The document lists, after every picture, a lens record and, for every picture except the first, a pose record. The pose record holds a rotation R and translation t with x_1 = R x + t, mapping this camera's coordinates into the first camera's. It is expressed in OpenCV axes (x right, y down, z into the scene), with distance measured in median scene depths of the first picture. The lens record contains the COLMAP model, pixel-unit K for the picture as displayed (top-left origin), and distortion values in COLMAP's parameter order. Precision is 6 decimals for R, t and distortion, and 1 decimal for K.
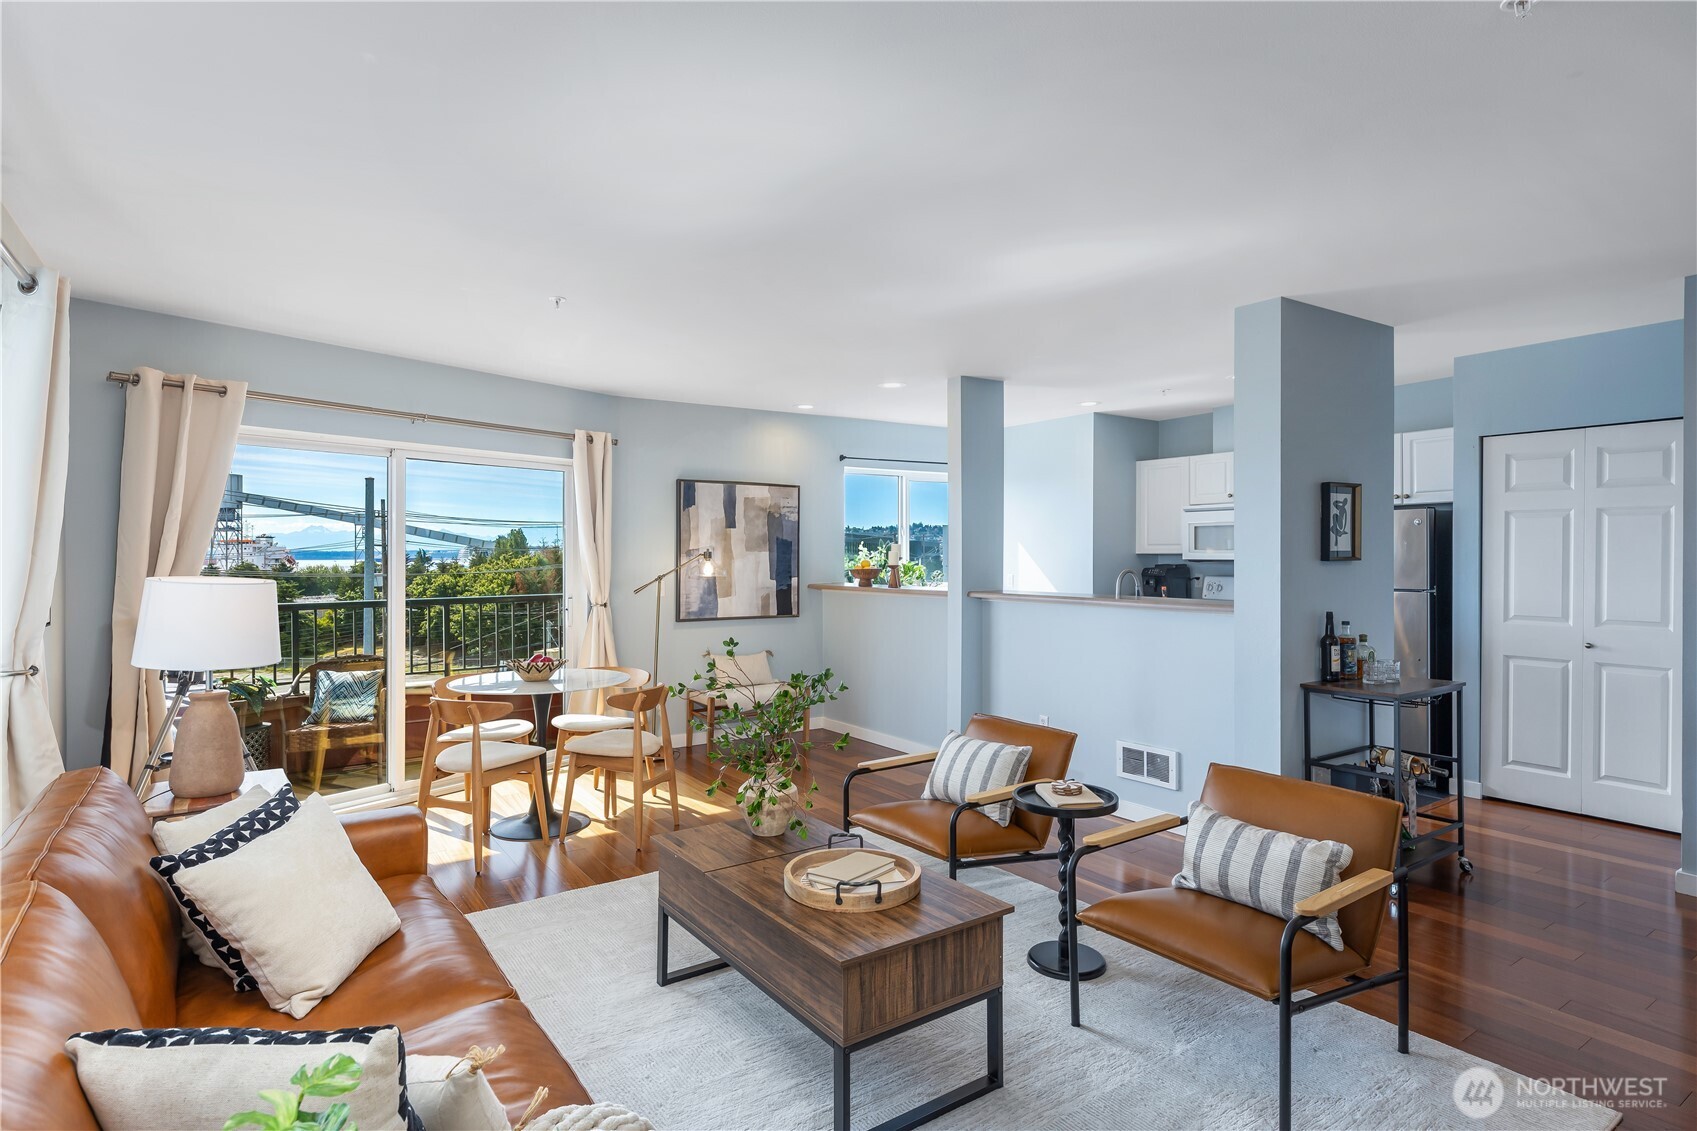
lens RADIAL K [[906.1, 0, 866.3], [0, 906.1, 580.7], [0, 0, 1]] dist [0.010849, 0.000002]
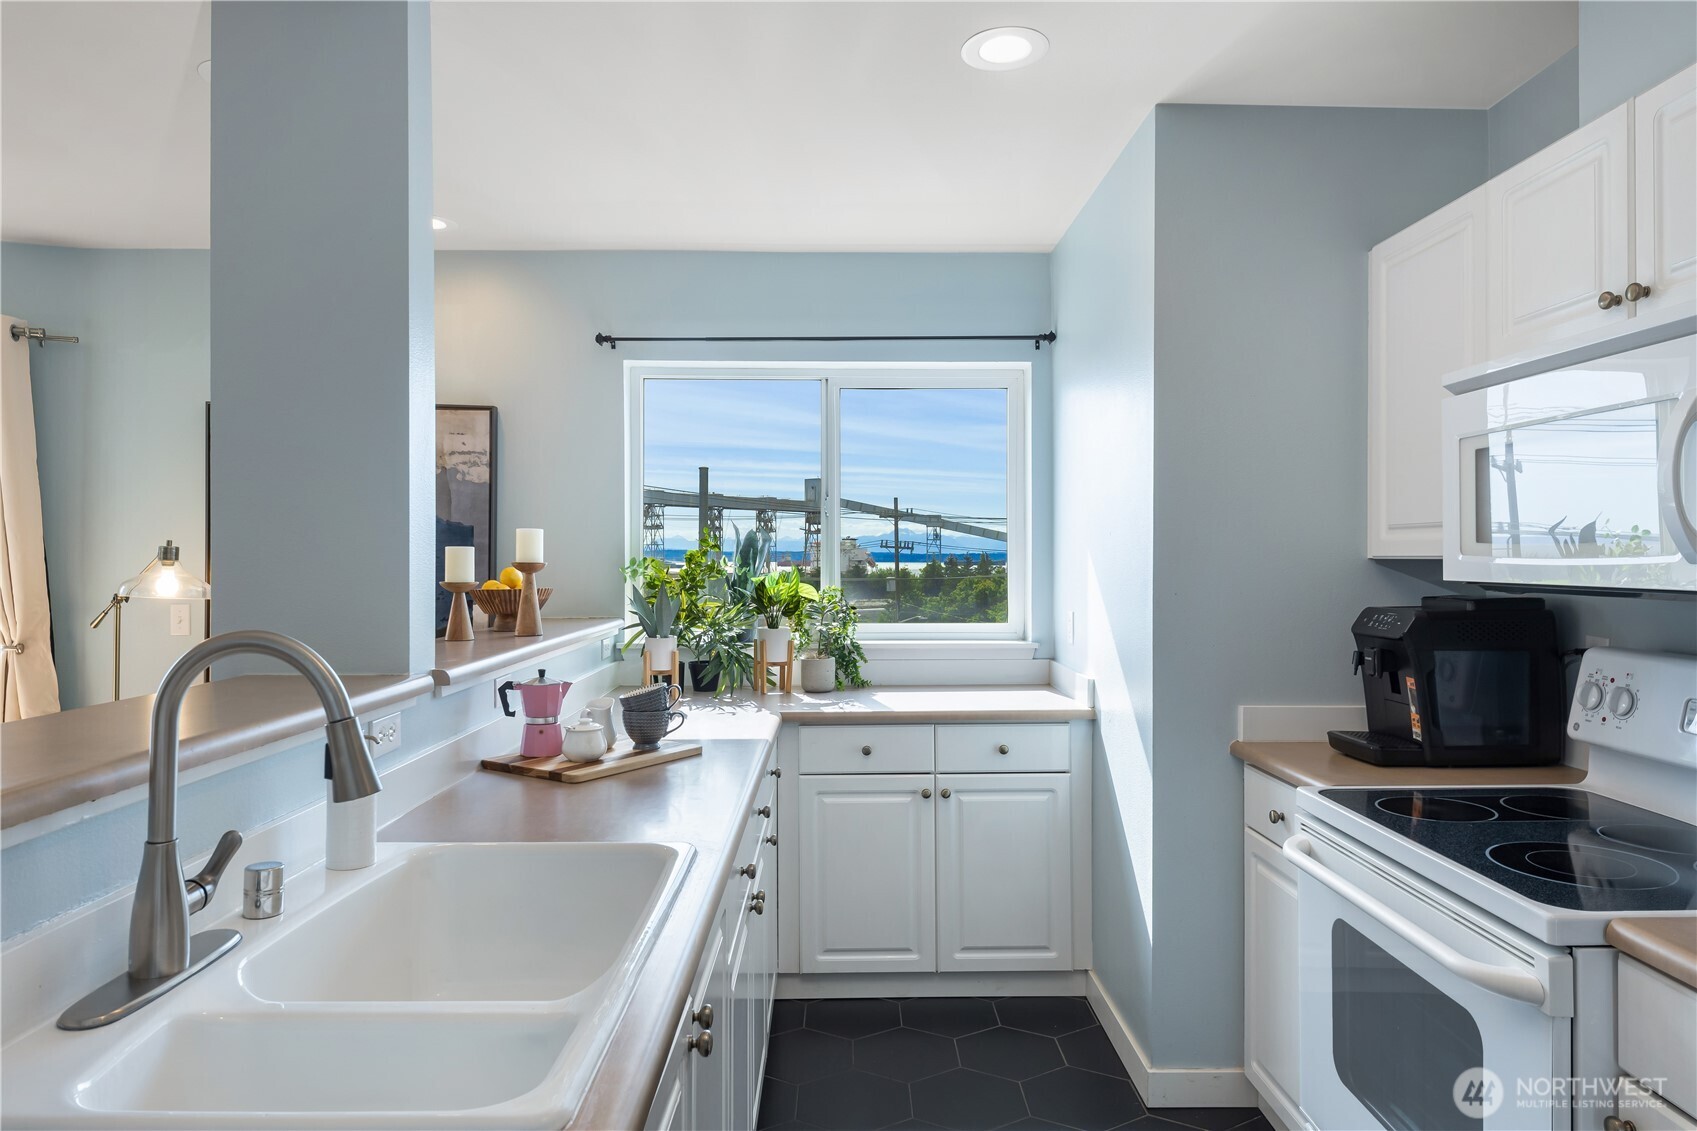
lens RADIAL K [[1056.1, 0, 852.8], [0, 1056.1, 553.7], [0, 0, 1]] dist [0.008309, -0.007647]
pose [[0.815611, 0.004872, -0.578581, 0.405720], [-0.024563, 0.999355, -0.026211, -0.021124], [0.578080, 0.035589, 0.815204, 0.706624]]
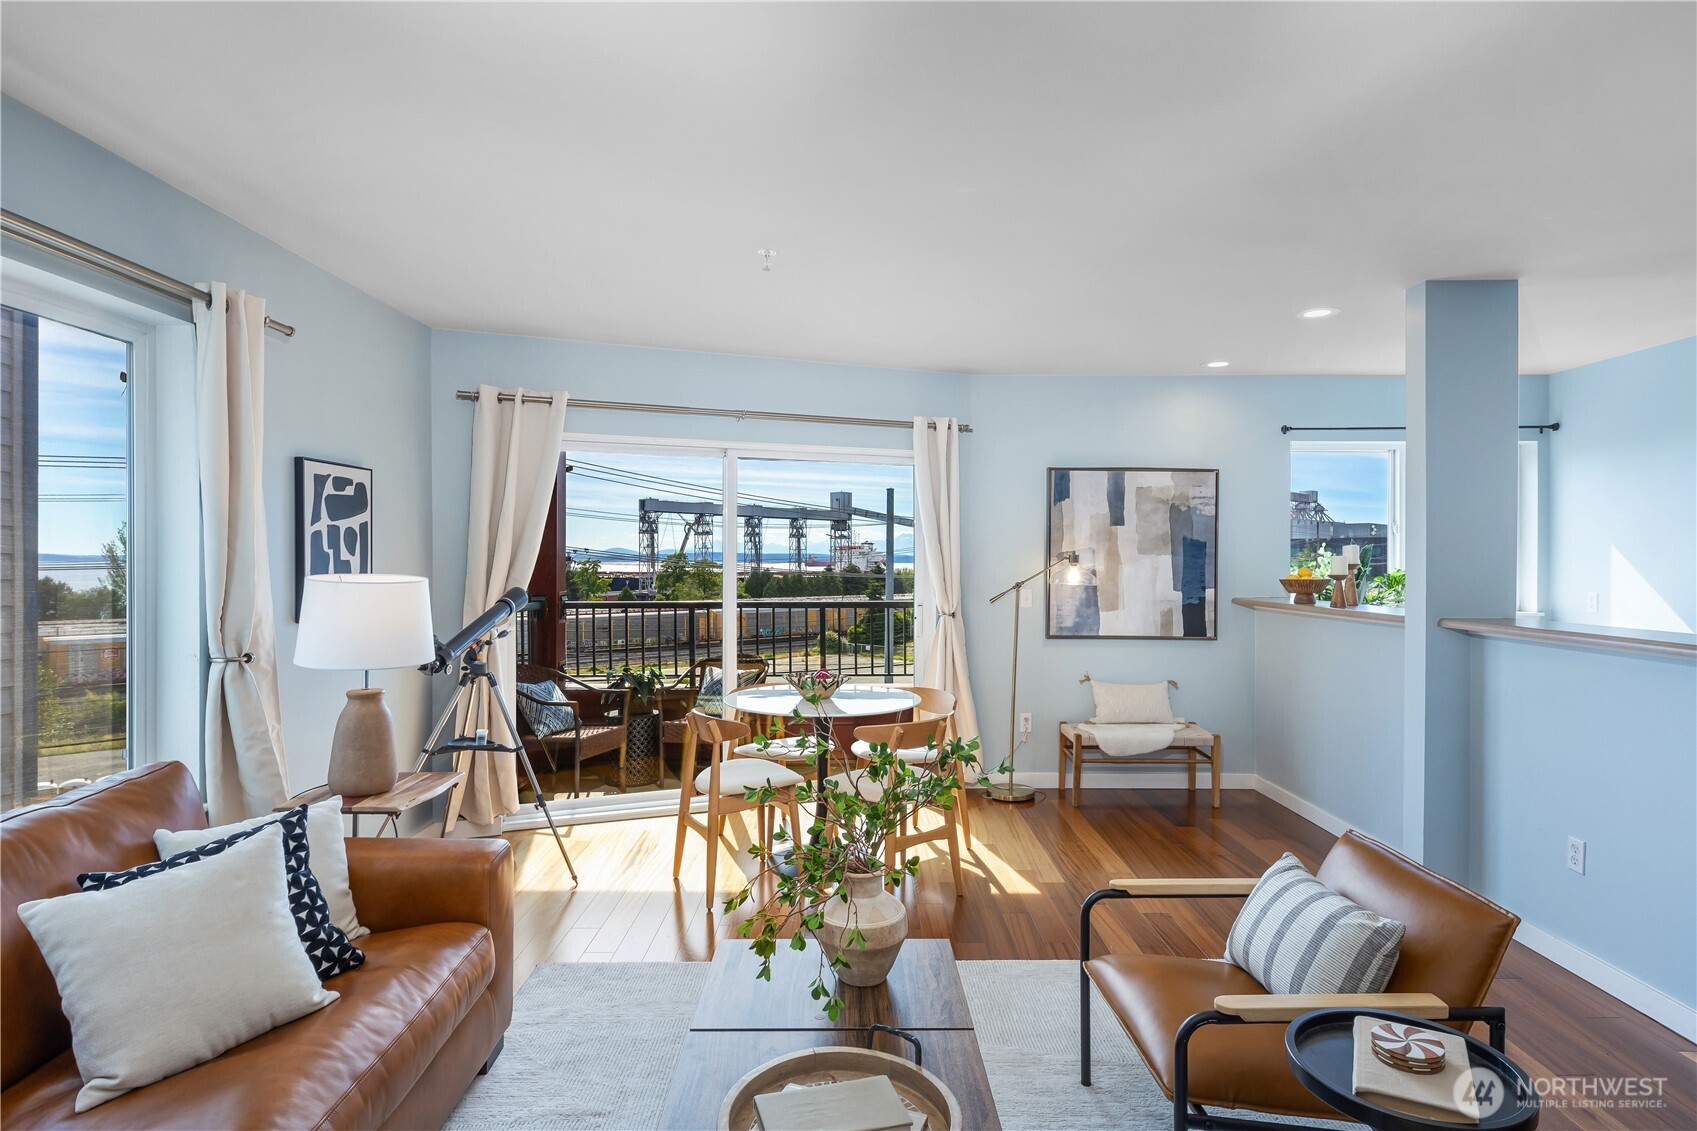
lens RADIAL K [[906.1, 0, 849.6], [0, 906.1, 569.5], [0, 0, 1]] dist [0.010849, 0.000002]
pose [[0.817719, 0.012915, -0.575473, 0.120168], [-0.023373, 0.999669, -0.010776, -0.004819], [0.575143, 0.022262, 0.817750, 0.206242]]
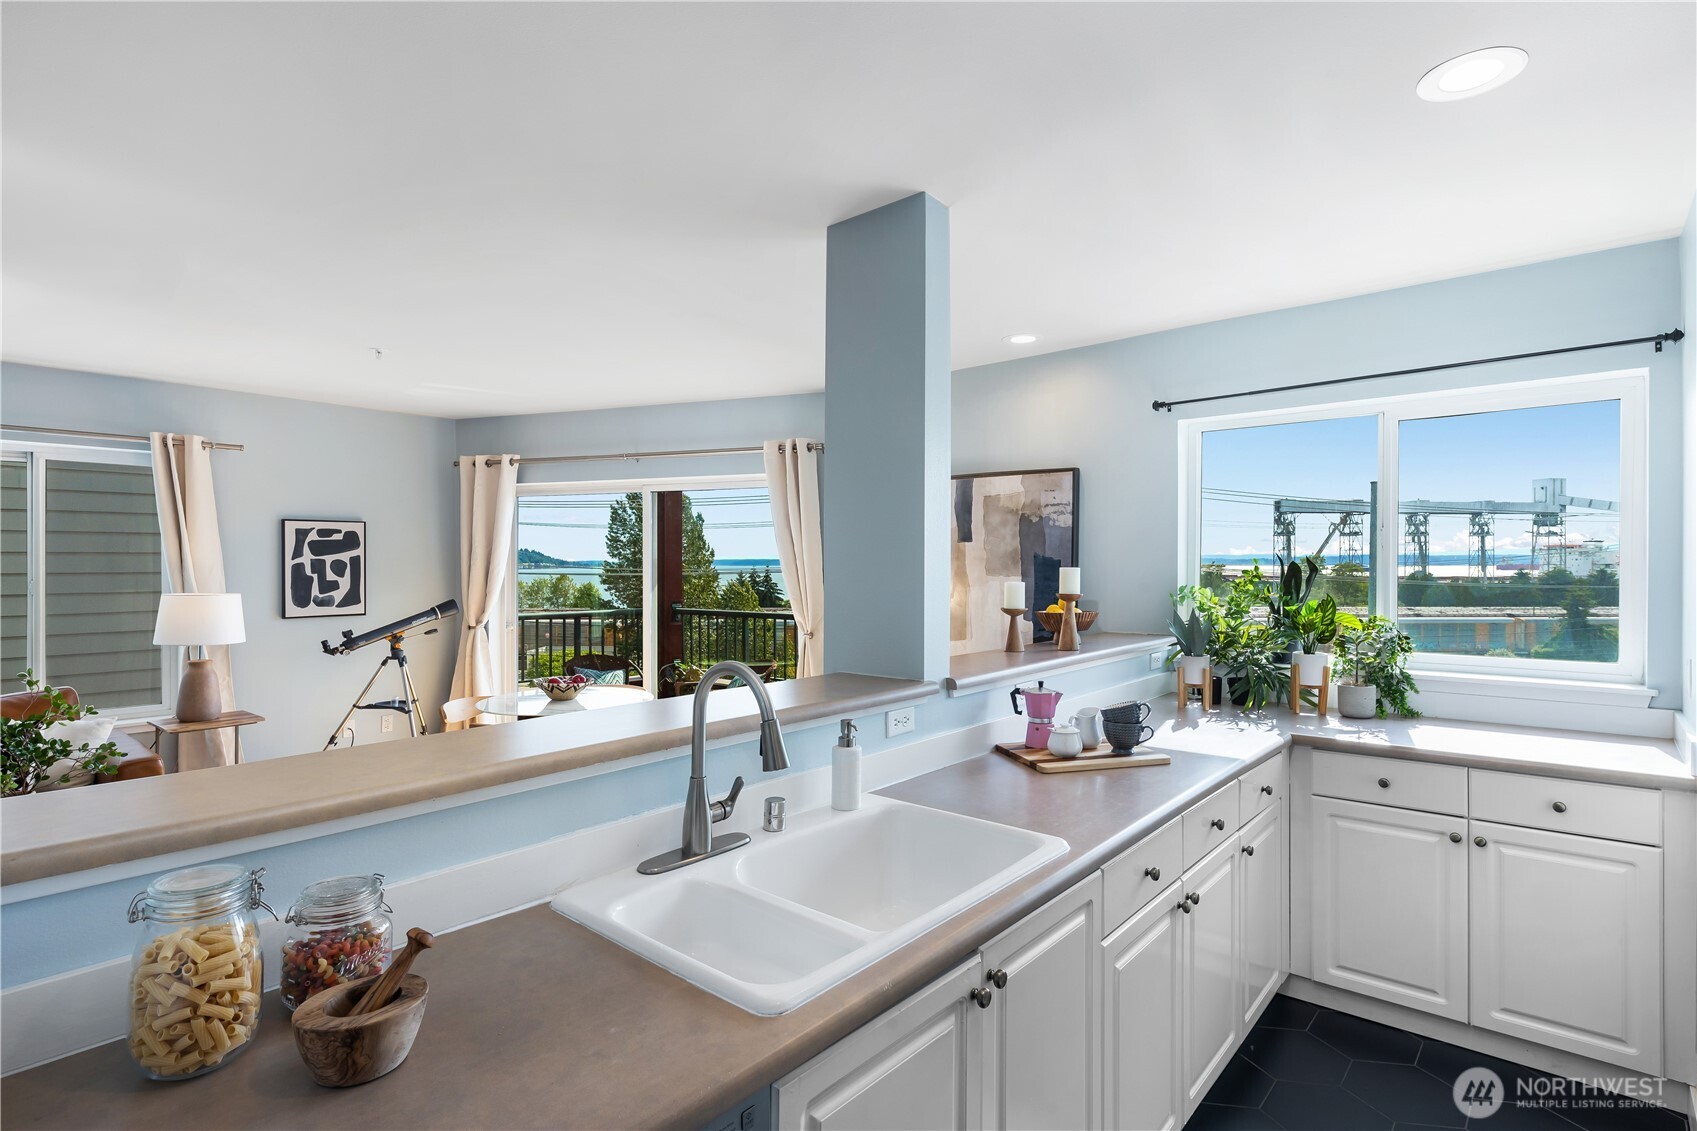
lens RADIAL K [[847.4, 0, 849.8], [0, 847.4, 560.9], [0, 0, 1]] dist [0.015999, -0.006061]
pose [[0.227966, 0.002806, -0.973665, 0.461348], [-0.028385, 0.999590, -0.003765, -0.038594], [0.973255, 0.028496, 0.227952, 0.767976]]
